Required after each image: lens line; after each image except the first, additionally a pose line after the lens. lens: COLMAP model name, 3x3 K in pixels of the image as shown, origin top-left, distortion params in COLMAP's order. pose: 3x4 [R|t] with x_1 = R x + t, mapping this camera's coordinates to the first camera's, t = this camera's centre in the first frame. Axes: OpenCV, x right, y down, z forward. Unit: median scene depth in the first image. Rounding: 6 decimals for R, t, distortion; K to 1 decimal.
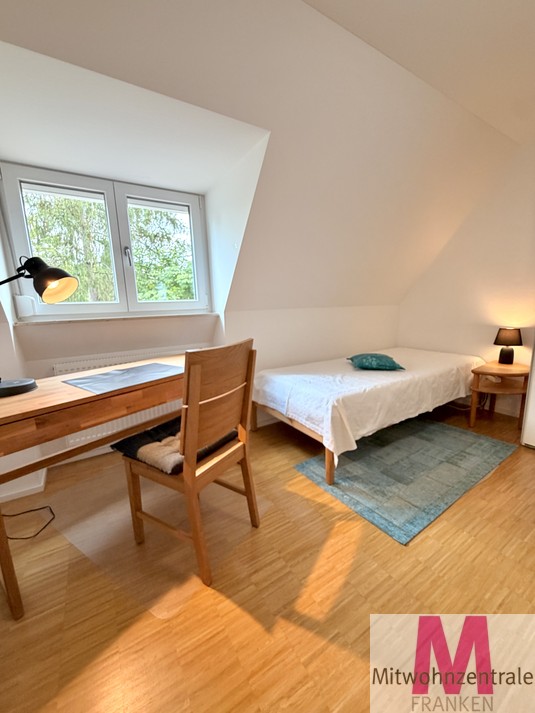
lens RADIAL K [[284.2, 0, 265.0], [0, 284.2, 358.9], [0, 0, 1]] dist [-0.000902, 0.000170]
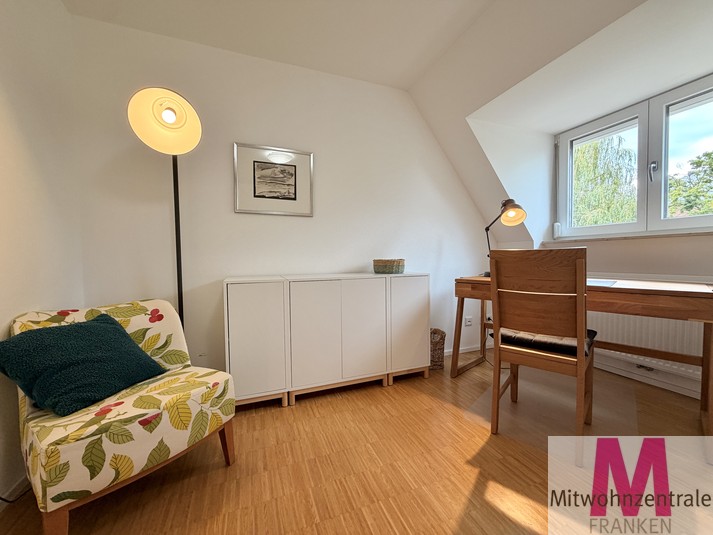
lens RADIAL K [[284.2, 0, 353.9], [0, 284.2, 270.5], [0, 0, 1]] dist [-0.000902, 0.000170]
pose [[-0.197057, 0.073488, -0.977634, 0.758254], [-0.161583, 0.981115, 0.106319, 0.021658], [0.966985, 0.178920, -0.181461, 0.326861]]
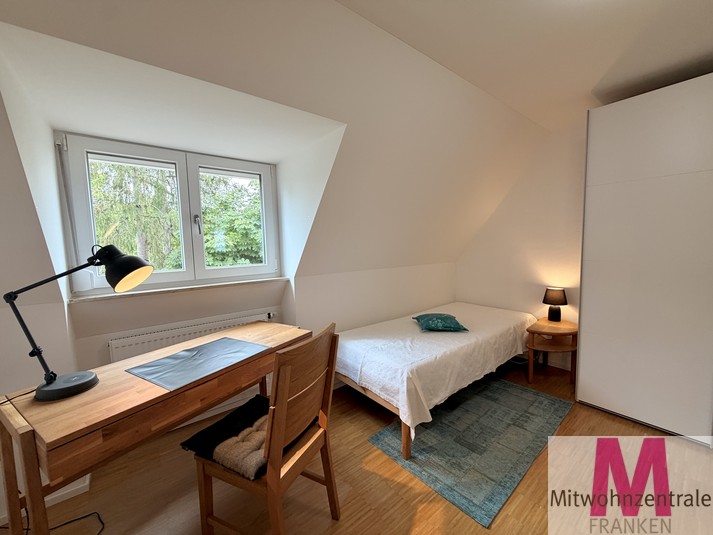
lens RADIAL K [[284.2, 0, 352.2], [0, 284.2, 270.1], [0, 0, 1]] dist [-0.000902, 0.000170]
pose [[0.993783, -0.000683, 0.111332, -0.070269], [0.011489, 0.995272, -0.096444, -0.119521], [-0.110740, 0.097124, 0.989092, -0.020462]]
